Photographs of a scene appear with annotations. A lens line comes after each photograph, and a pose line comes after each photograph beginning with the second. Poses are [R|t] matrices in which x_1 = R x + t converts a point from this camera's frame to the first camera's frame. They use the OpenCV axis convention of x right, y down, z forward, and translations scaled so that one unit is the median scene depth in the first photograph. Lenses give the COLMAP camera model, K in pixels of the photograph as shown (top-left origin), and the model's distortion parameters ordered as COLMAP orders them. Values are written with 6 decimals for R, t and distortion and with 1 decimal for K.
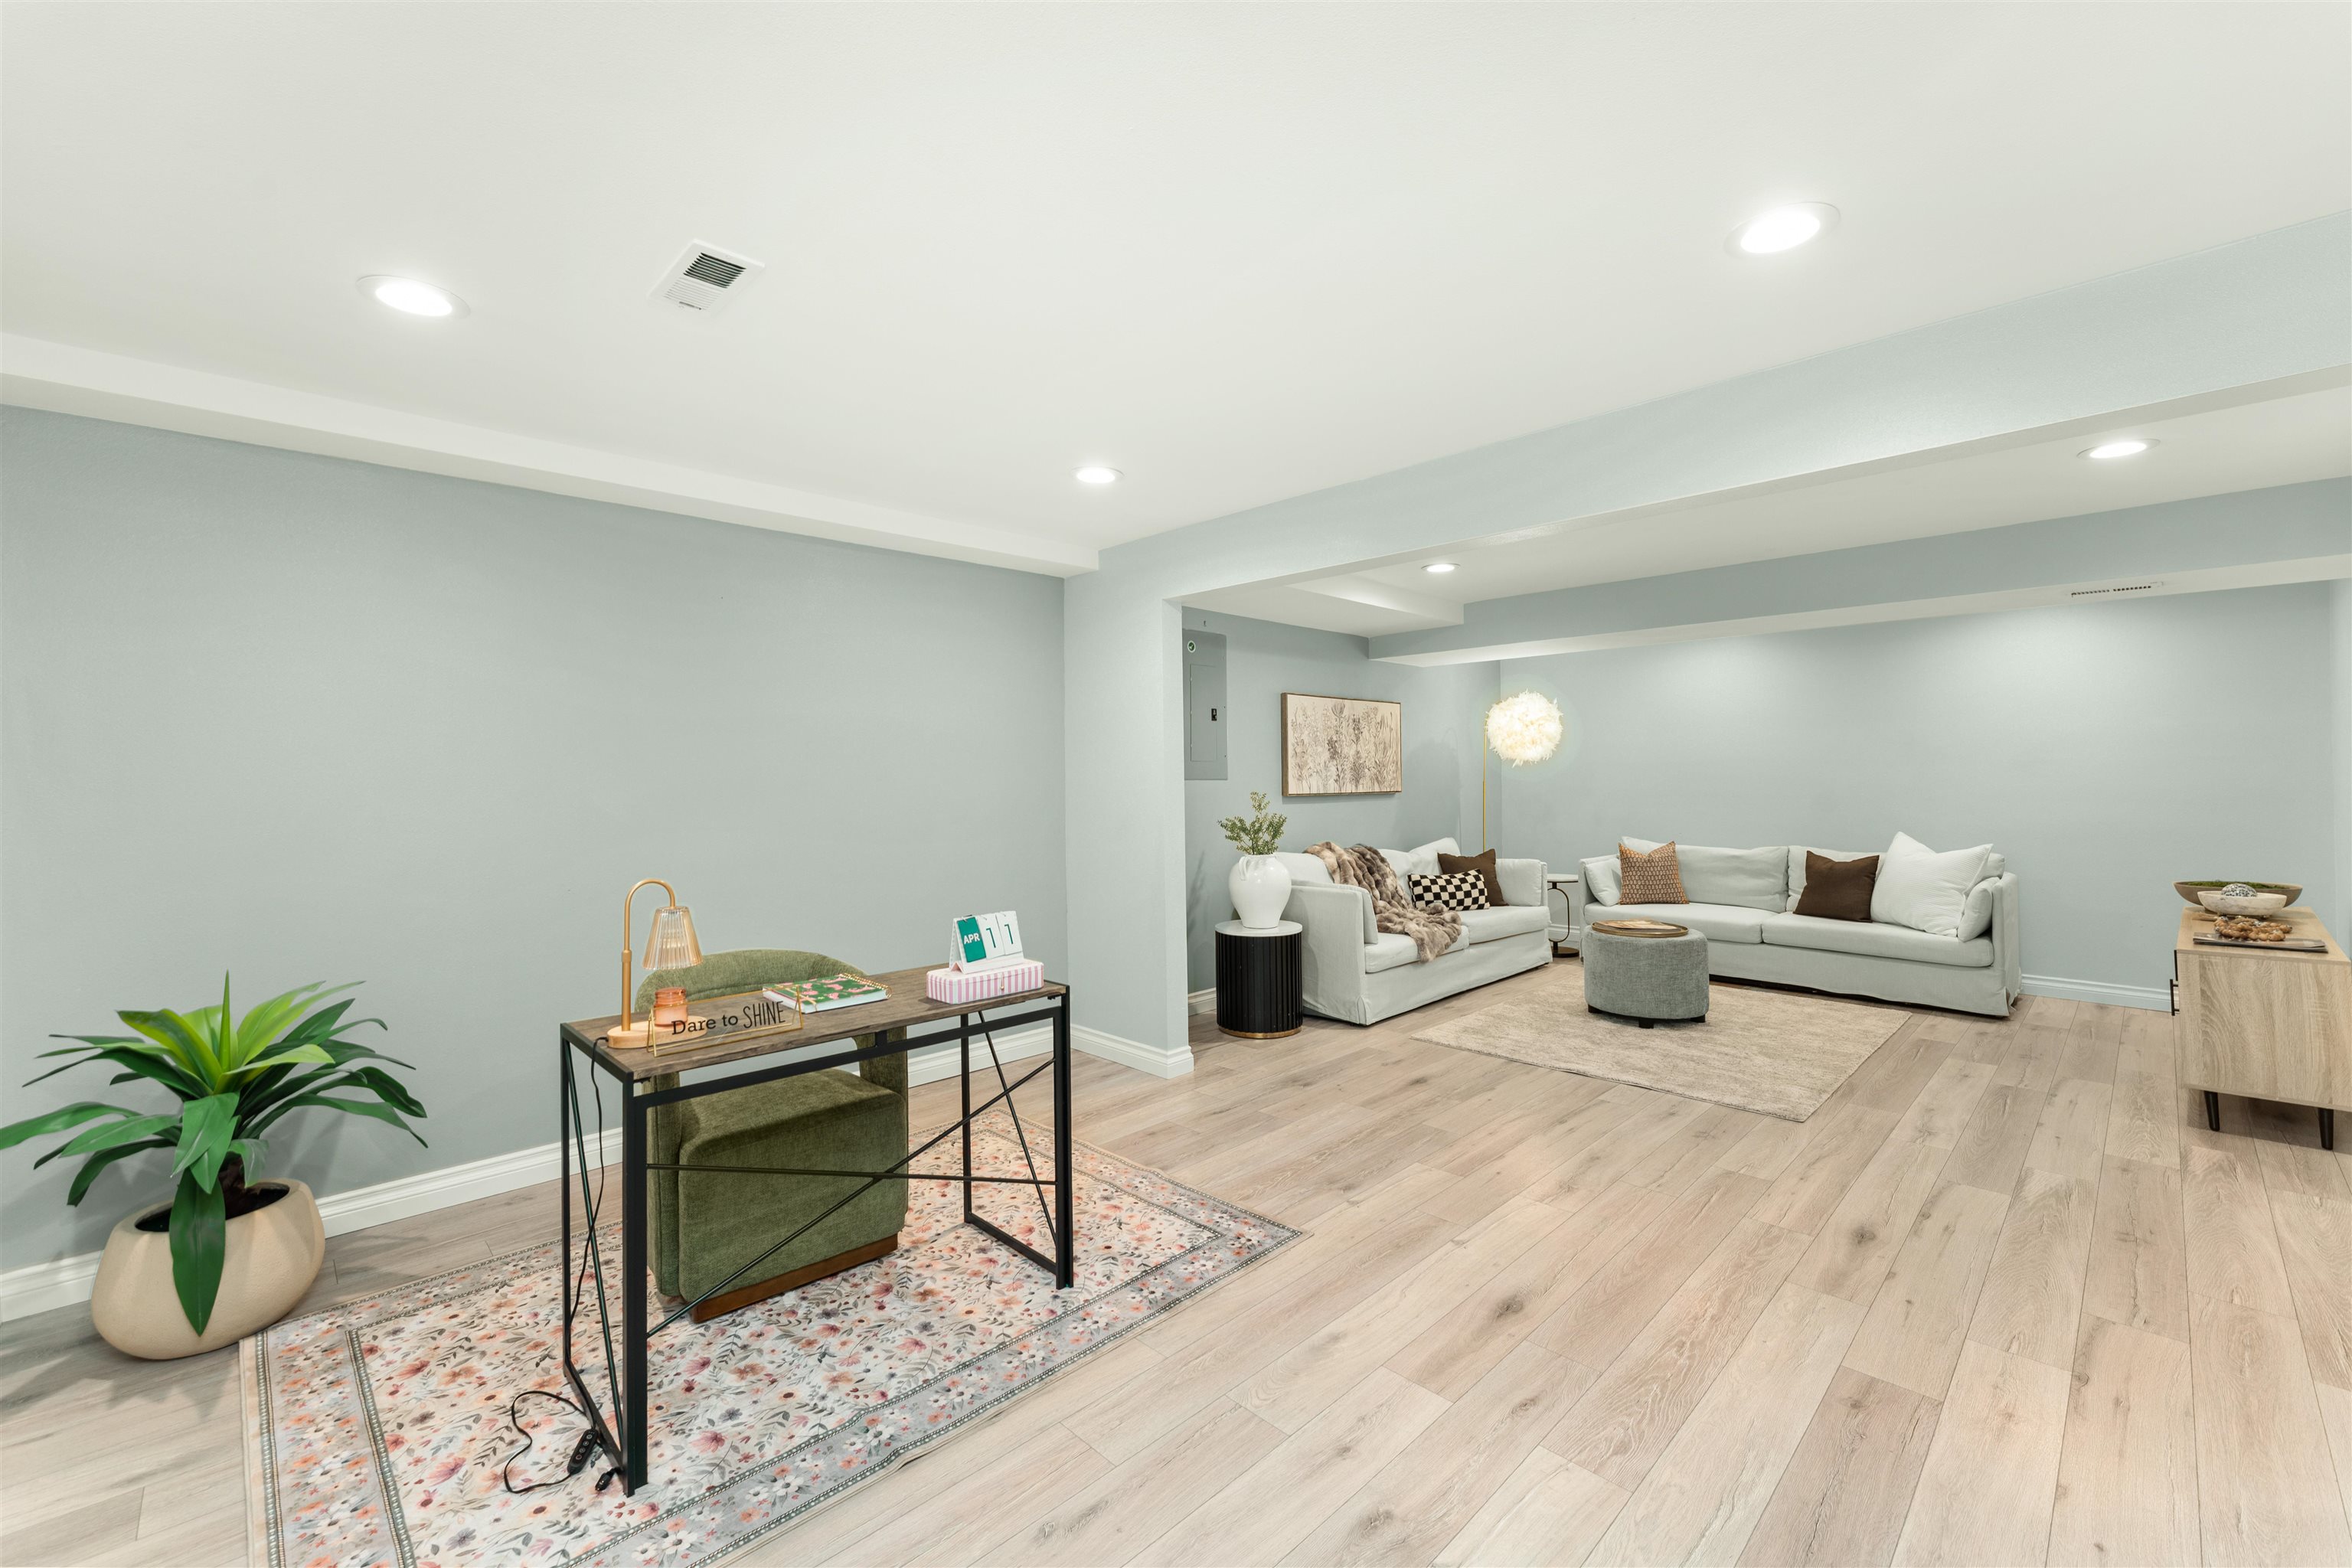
lens RADIAL K [[959.7, 0, 1177.6], [0, 959.7, 782.0], [0, 0, 1]] dist [0.000135, -0.000067]
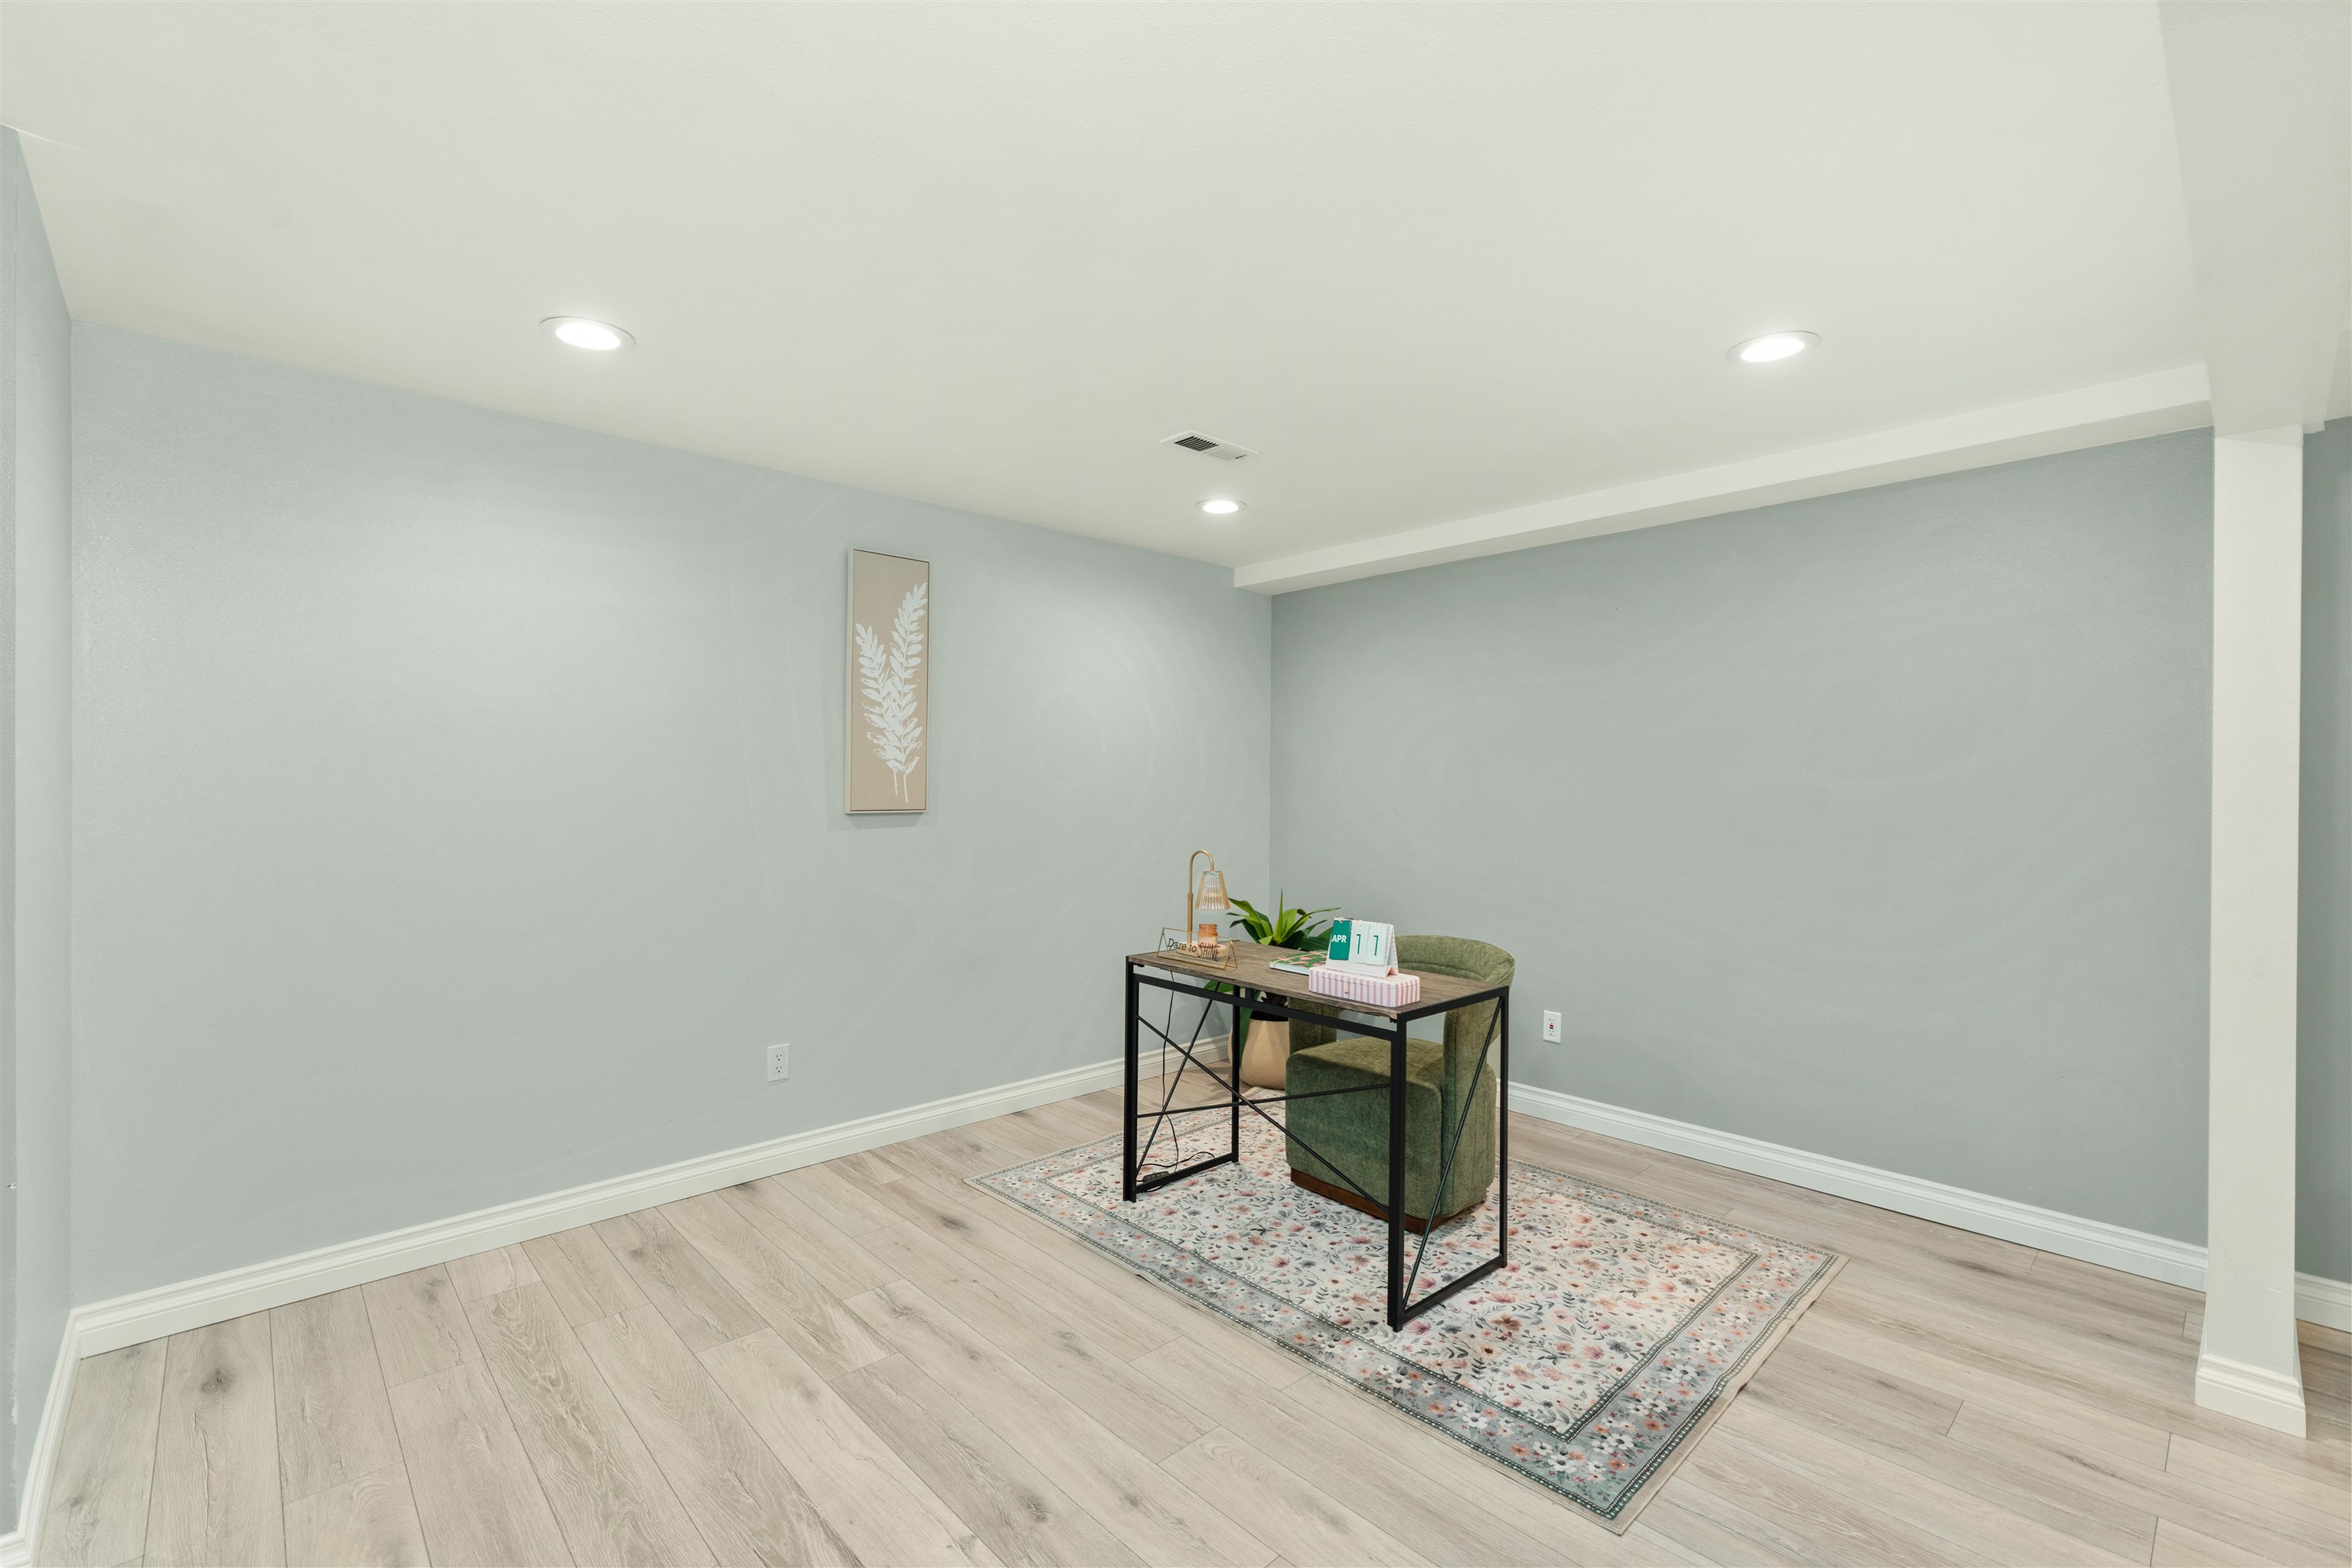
lens RADIAL K [[1015.6, 0, 1177.5], [0, 1015.6, 777.6], [0, 0, 1]] dist [-0.001113, 0.000033]
pose [[-0.020469, 0.006914, -0.999767, 0.959069], [-0.014244, 0.999873, 0.007206, -0.025467], [0.999689, 0.014389, -0.020368, 0.858840]]
